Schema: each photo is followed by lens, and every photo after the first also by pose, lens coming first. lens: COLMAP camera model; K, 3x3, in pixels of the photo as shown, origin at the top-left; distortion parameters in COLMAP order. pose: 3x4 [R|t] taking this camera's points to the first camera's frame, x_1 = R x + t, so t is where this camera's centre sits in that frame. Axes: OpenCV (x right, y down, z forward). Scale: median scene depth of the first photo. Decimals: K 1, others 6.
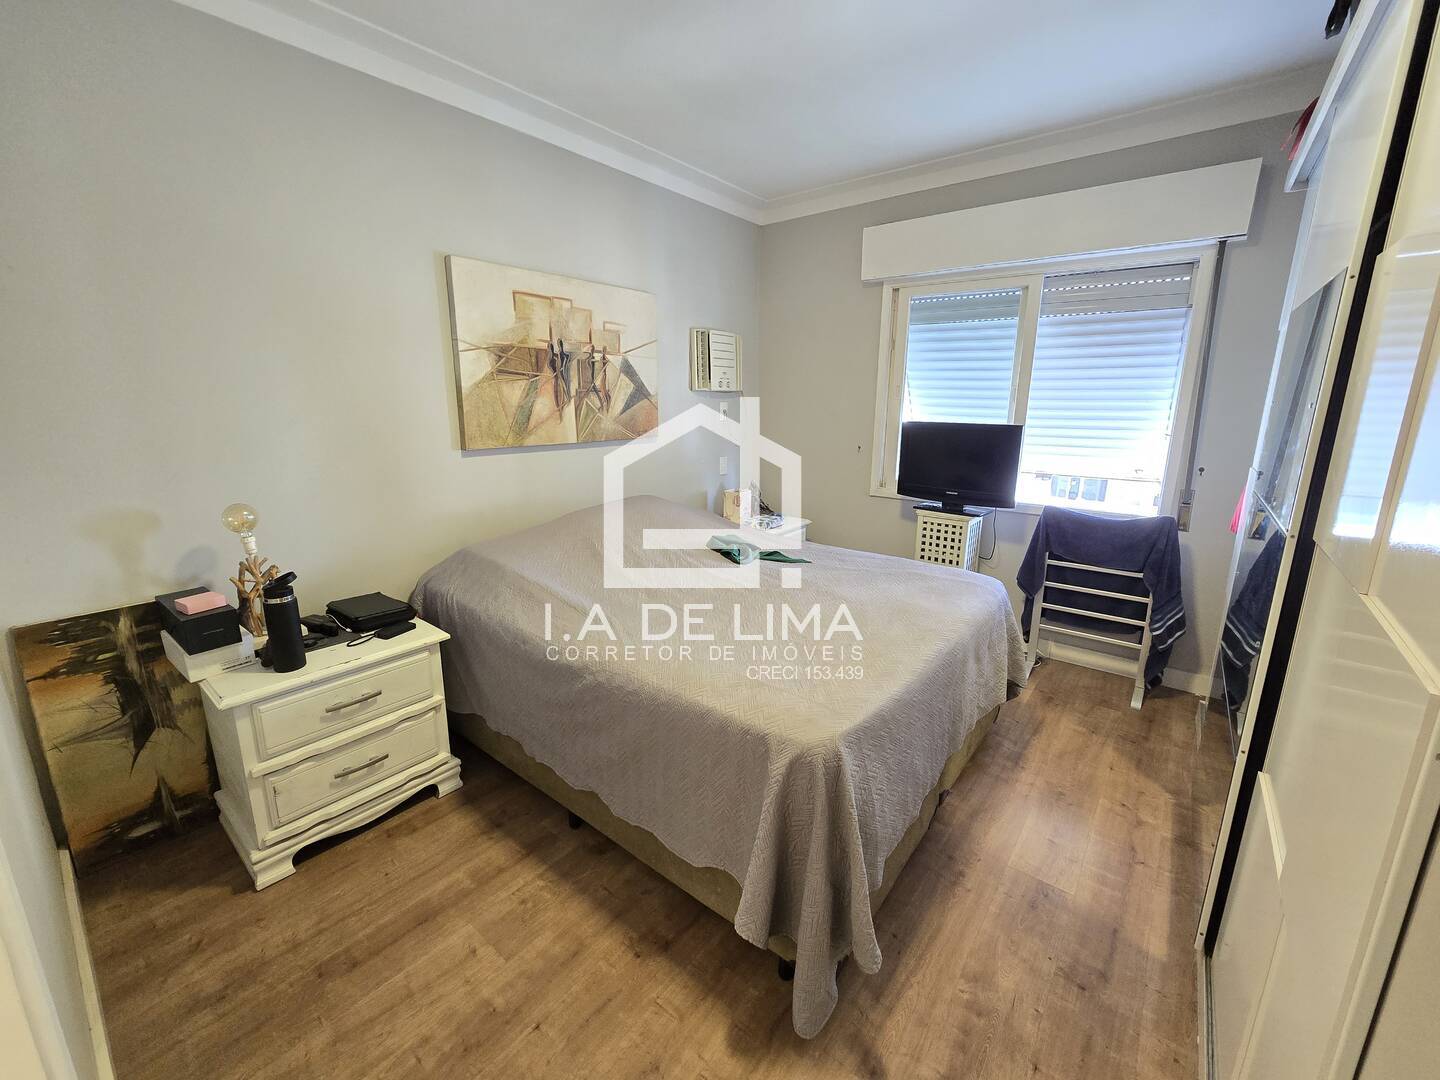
lens RADIAL K [[591.2, 0, 716.0], [0, 591.2, 529.1], [0, 0, 1]] dist [-0.003532, 0.001047]
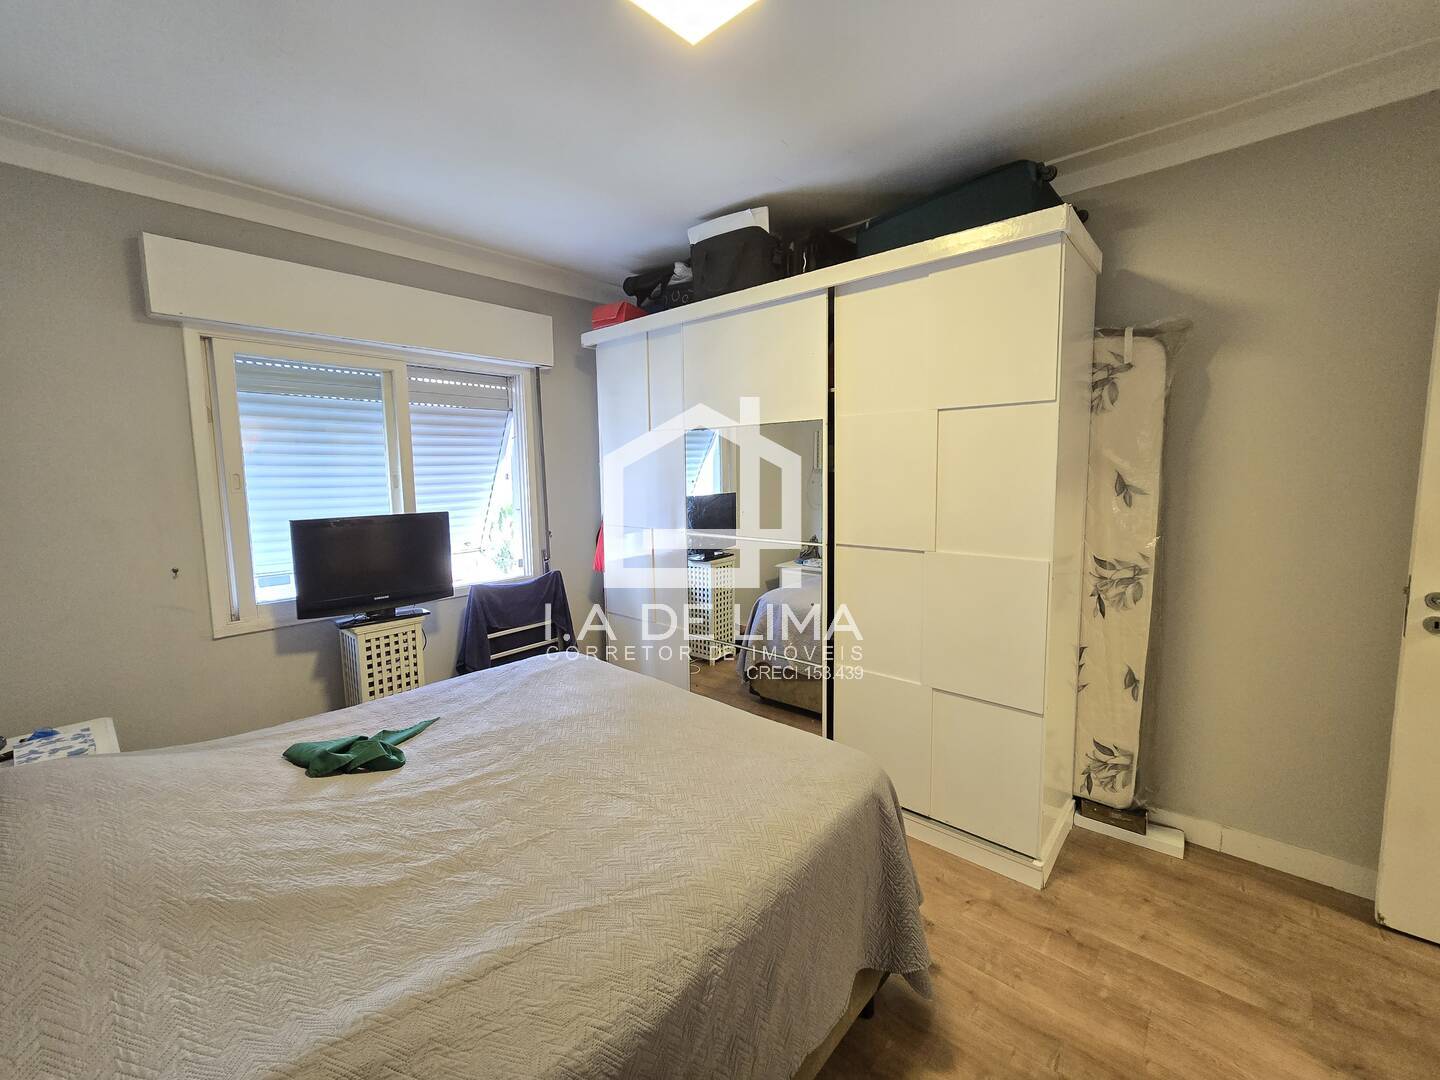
lens RADIAL K [[591.2, 0, 716.0], [0, 591.2, 529.1], [0, 0, 1]] dist [-0.003532, 0.001047]
pose [[0.052526, -0.106160, 0.992961, -0.431009], [0.237582, 0.967112, 0.090828, -0.127831], [-0.969946, 0.231139, 0.076020, 0.487035]]
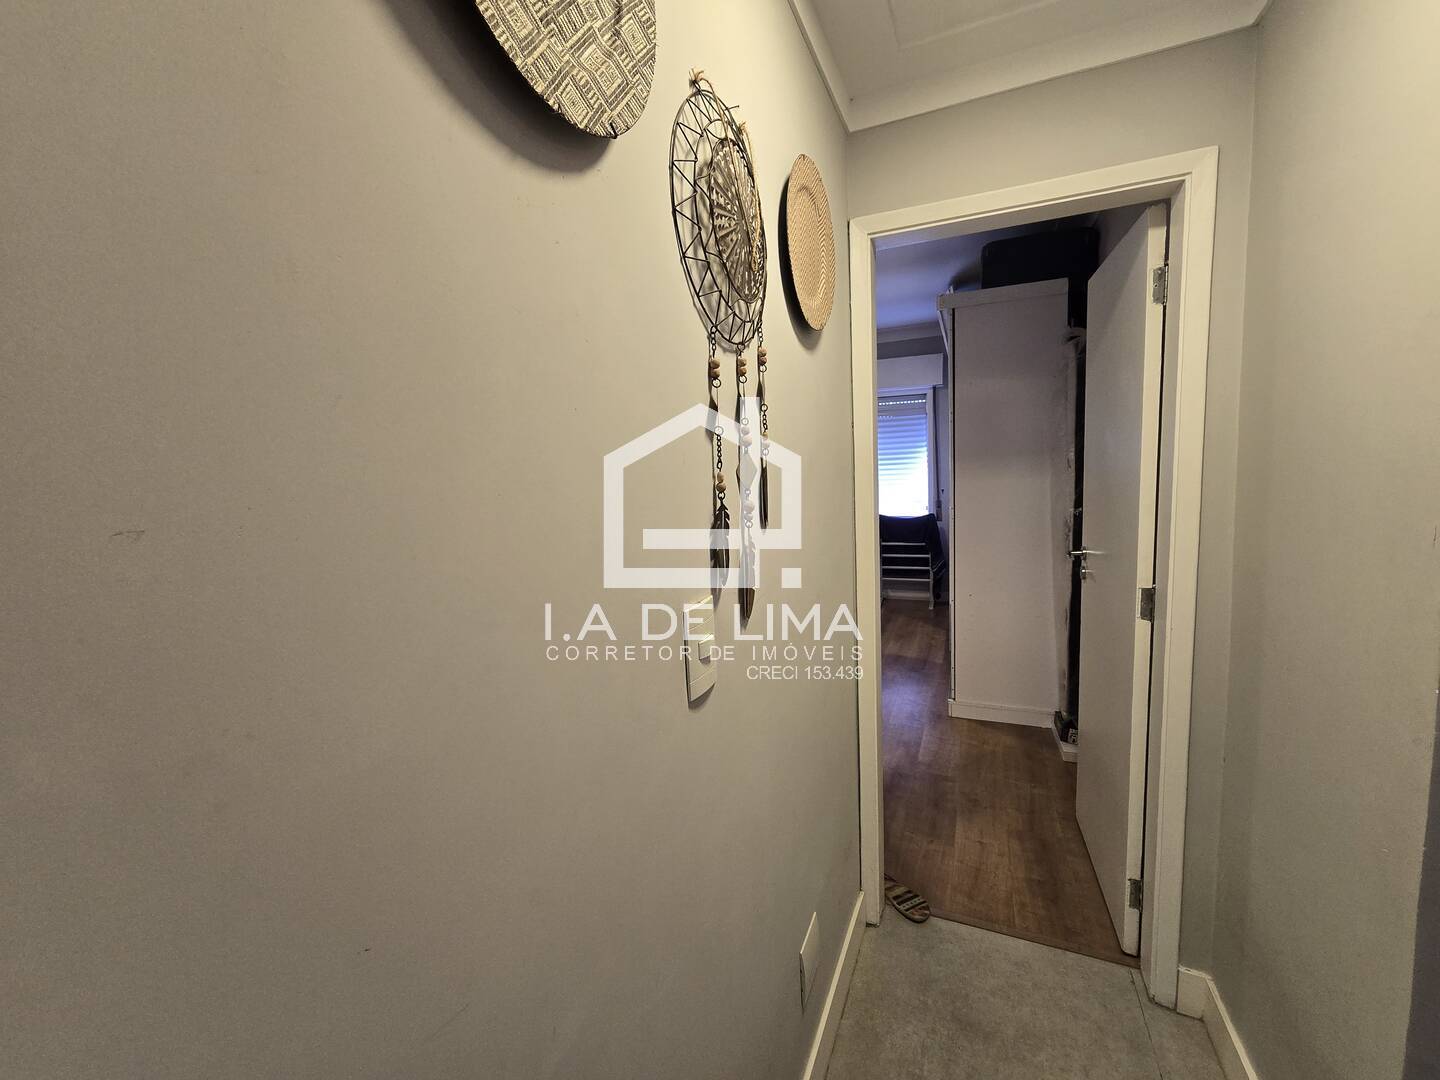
lens RADIAL K [[591.2, 0, 716.0], [0, 591.2, 529.1], [0, 0, 1]] dist [-0.003532, 0.001047]
pose [[0.964589, -0.072403, 0.253625, -0.442916], [0.102422, 0.988946, -0.107216, 0.161151], [-0.243059, 0.129396, 0.961342, -0.722866]]
